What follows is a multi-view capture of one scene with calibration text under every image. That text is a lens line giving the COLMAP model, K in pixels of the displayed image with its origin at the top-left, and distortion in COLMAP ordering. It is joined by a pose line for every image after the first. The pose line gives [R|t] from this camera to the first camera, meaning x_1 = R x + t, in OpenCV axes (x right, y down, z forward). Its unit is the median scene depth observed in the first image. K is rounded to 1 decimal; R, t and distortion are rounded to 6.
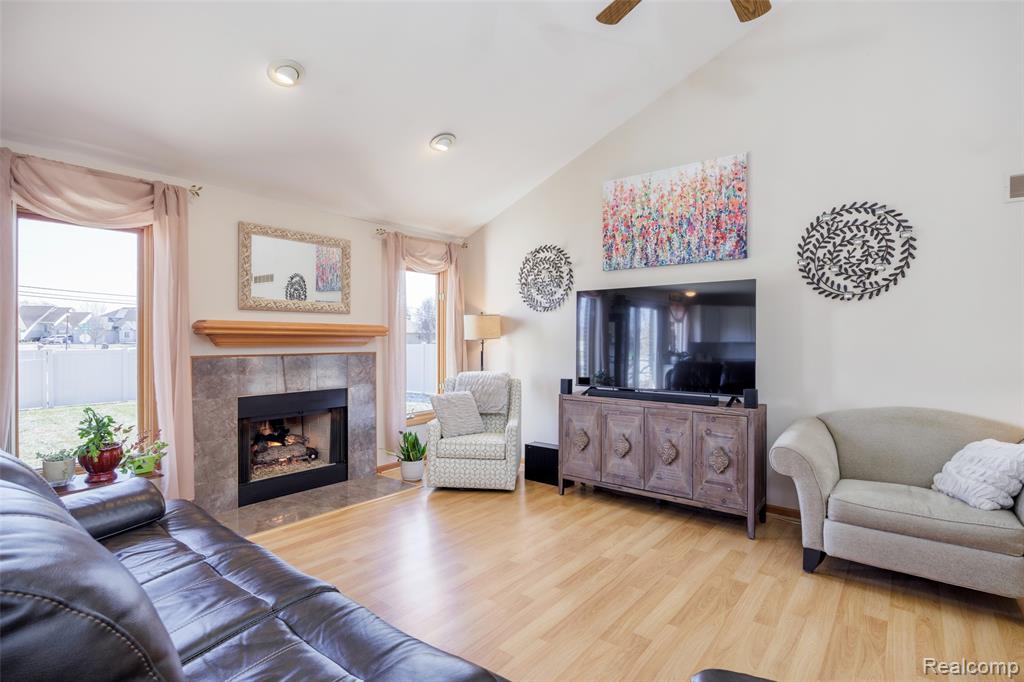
lens RADIAL K [[493.5, 0, 513.4], [0, 493.5, 340.2], [0, 0, 1]] dist [-0.010216, -0.001669]
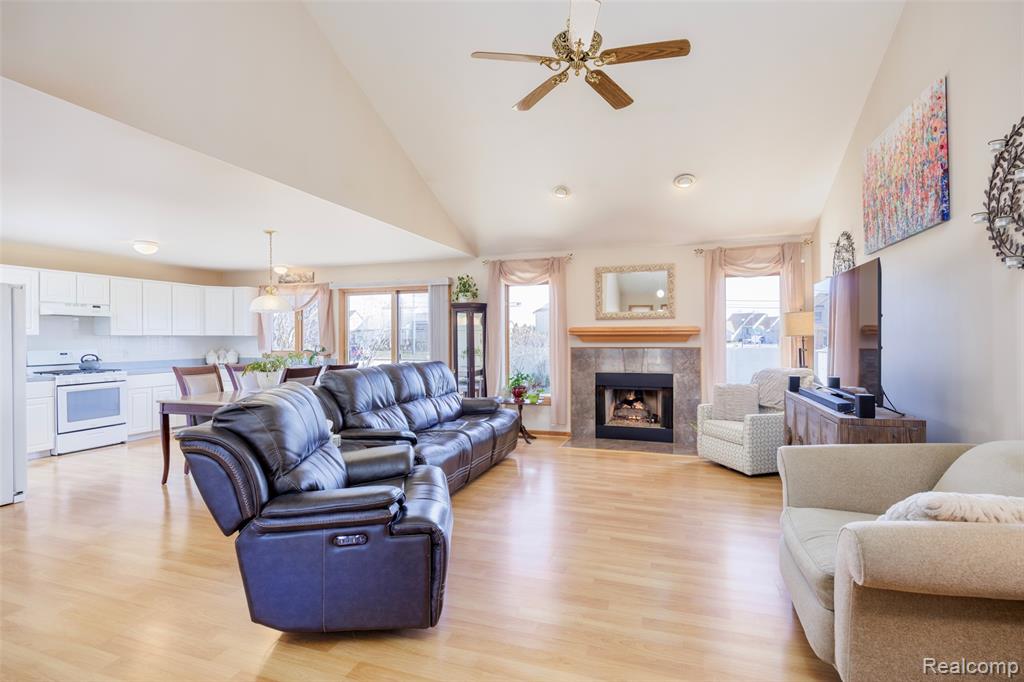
lens RADIAL K [[493.5, 0, 504.8], [0, 493.5, 338.5], [0, 0, 1]] dist [-0.010216, -0.001669]
pose [[0.333529, -0.006442, -0.942718, 0.894590], [0.003260, 0.999979, -0.005679, 0.008576], [0.942734, -0.001179, 0.333543, 0.140523]]
